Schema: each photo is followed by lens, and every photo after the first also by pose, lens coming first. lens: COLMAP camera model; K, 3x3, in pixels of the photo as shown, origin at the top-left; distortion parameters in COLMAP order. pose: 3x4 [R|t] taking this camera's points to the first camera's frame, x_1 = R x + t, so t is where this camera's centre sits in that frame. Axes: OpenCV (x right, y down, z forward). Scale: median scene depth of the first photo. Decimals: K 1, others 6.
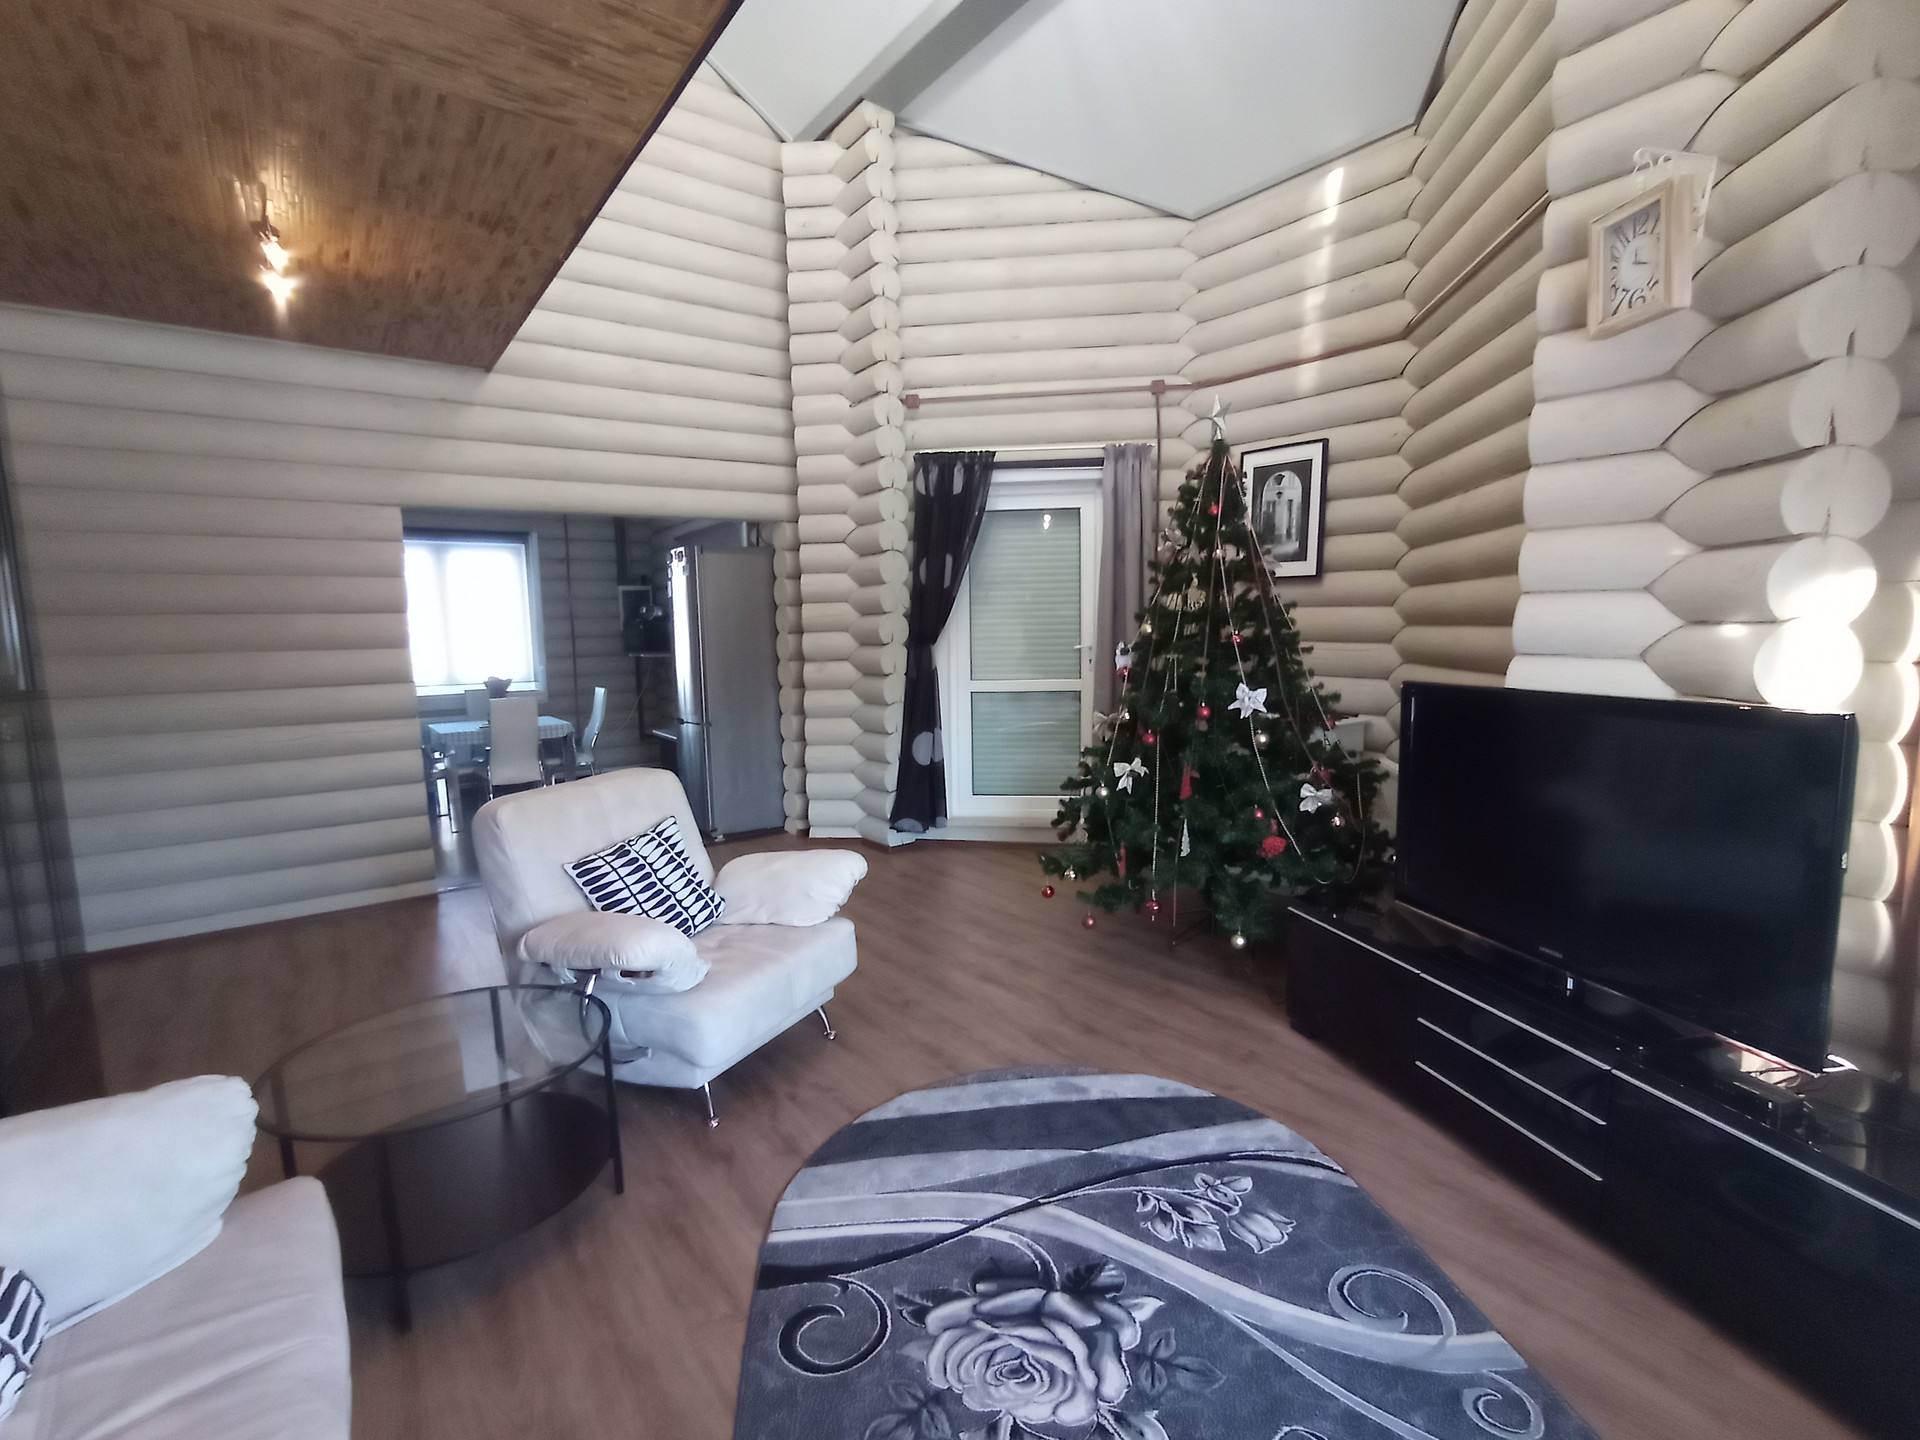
lens RADIAL K [[874.3, 0, 971.8], [0, 874.3, 739.2], [0, 0, 1]] dist [-0.039358, 0.023133]
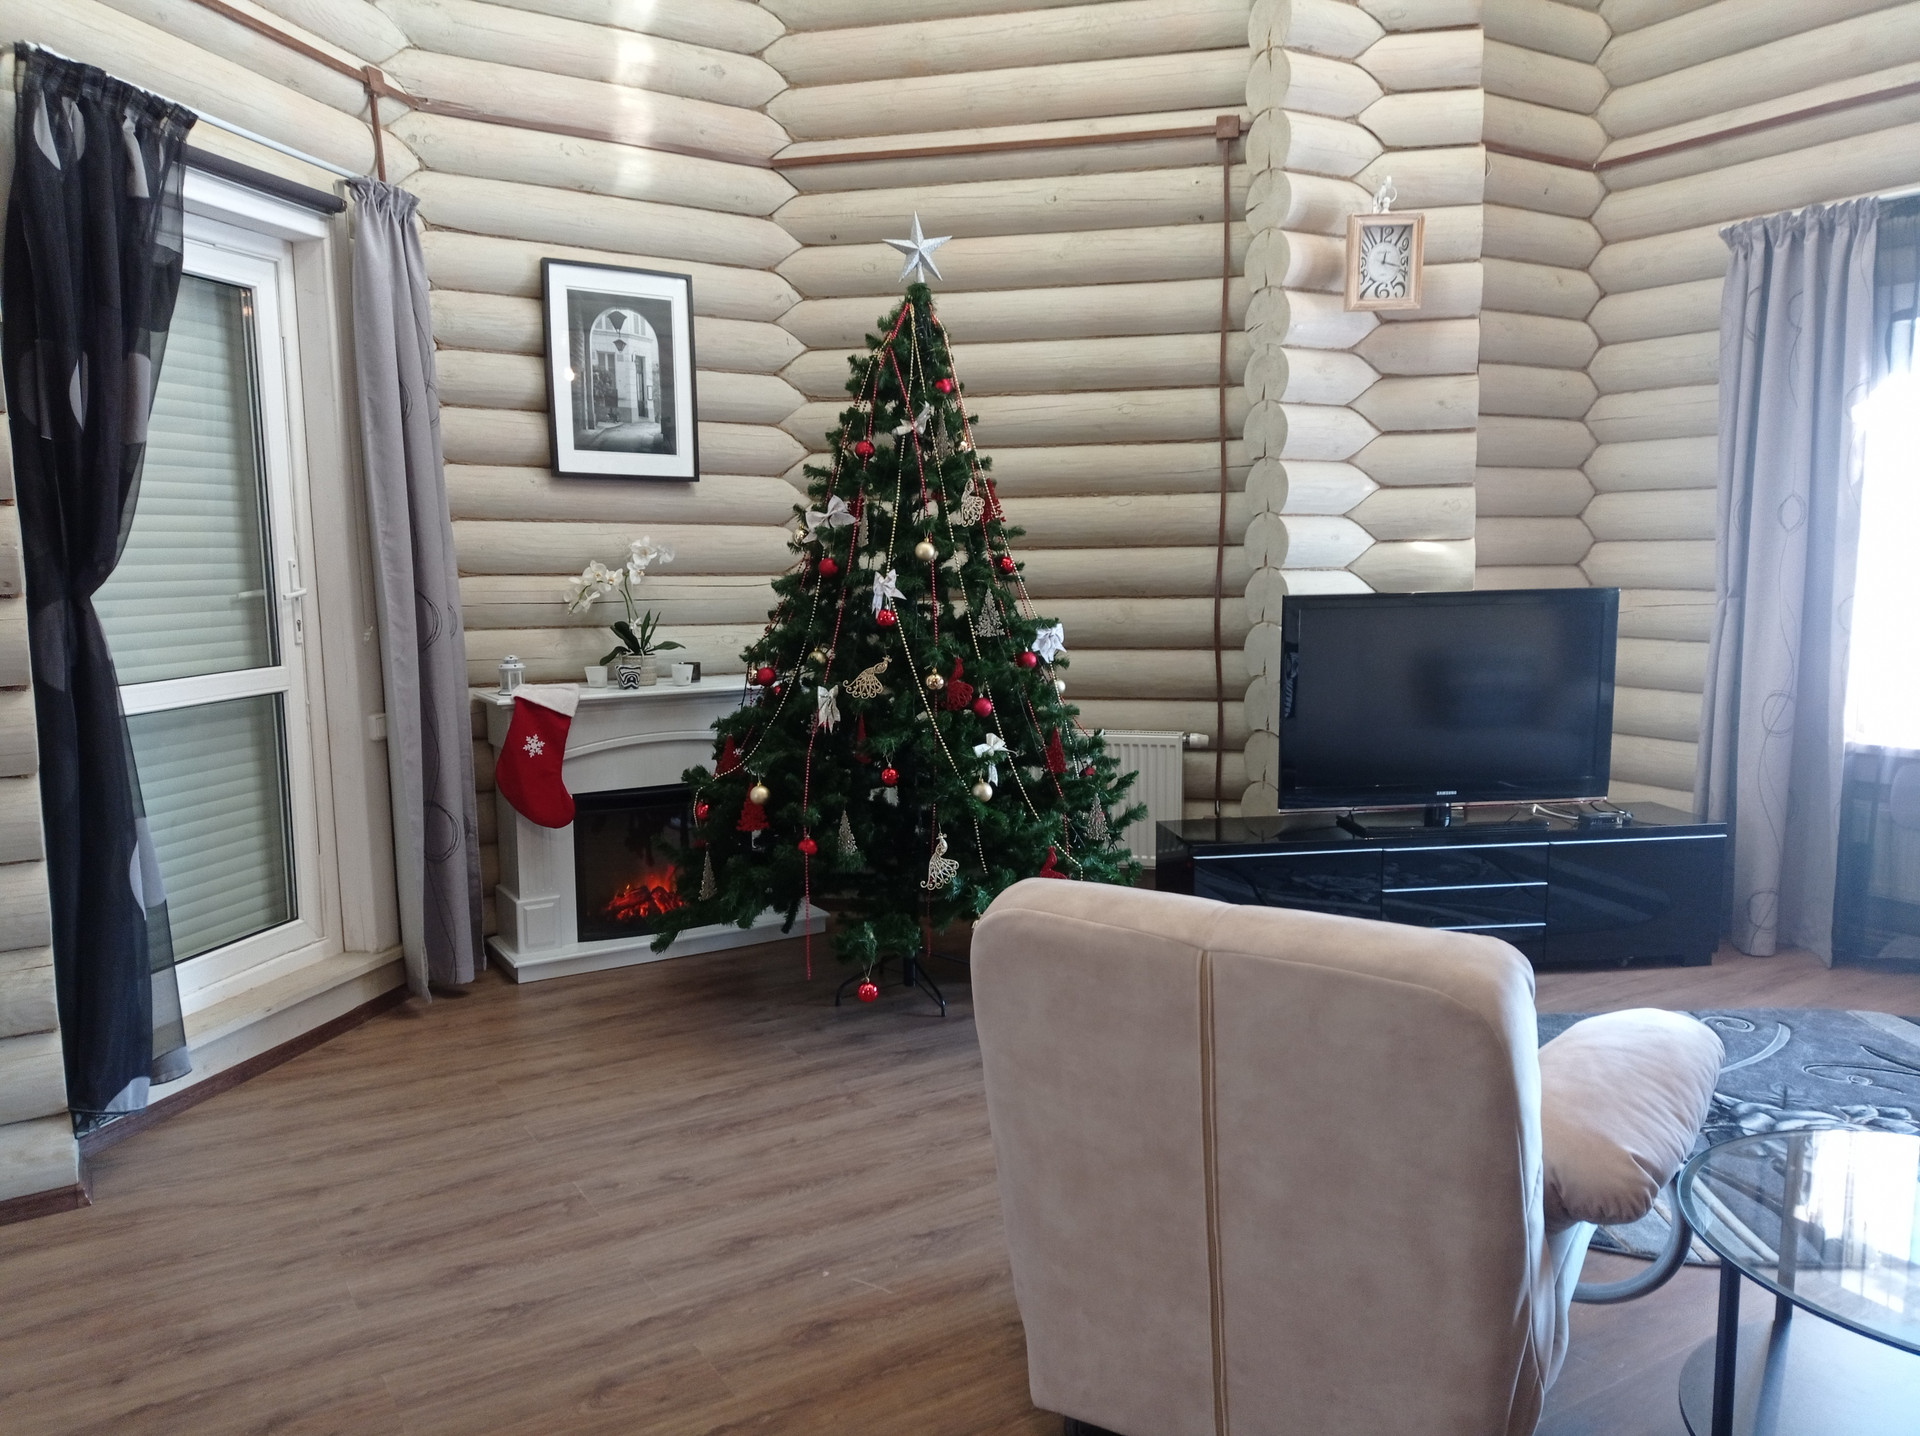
lens RADIAL K [[1426.6, 0, 960.2], [0, 1426.6, 736.8], [0, 0, 1]] dist [0.153140, -0.261329]
pose [[0.104900, -0.110710, 0.988301, -1.380293], [0.135748, 0.986076, 0.096052, -0.129646], [-0.985174, 0.124084, 0.118468, 1.302711]]
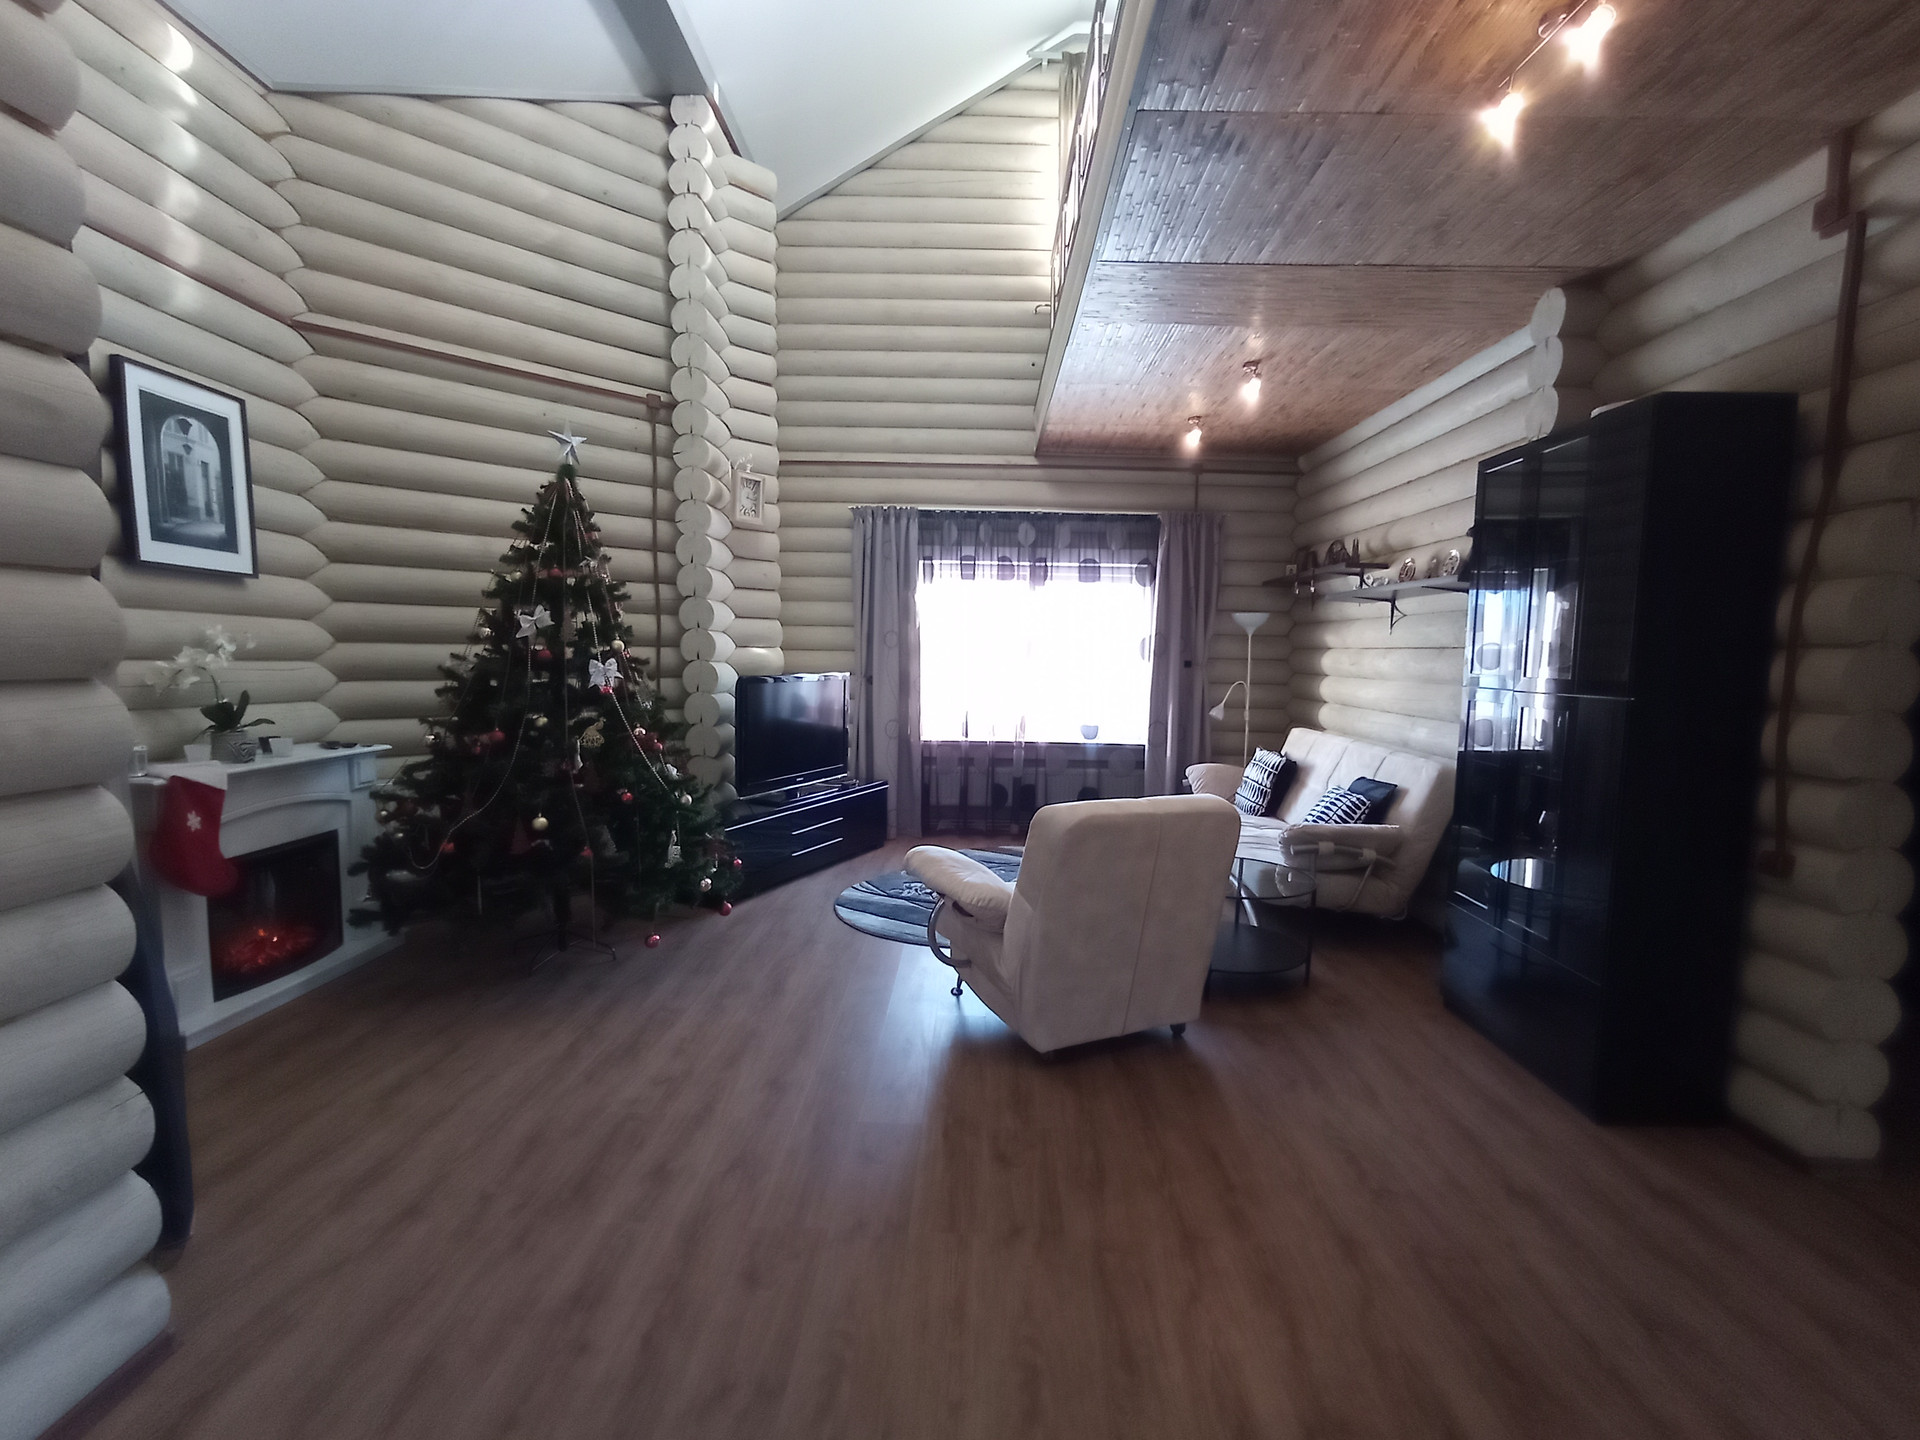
lens RADIAL K [[874.3, 0, 971.8], [0, 874.3, 739.2], [0, 0, 1]] dist [-0.039358, 0.023133]
pose [[-0.785817, -0.055916, 0.615926, -1.129929], [0.075743, 0.979706, 0.185577, -0.263797], [-0.613803, 0.192482, -0.765635, 2.328847]]
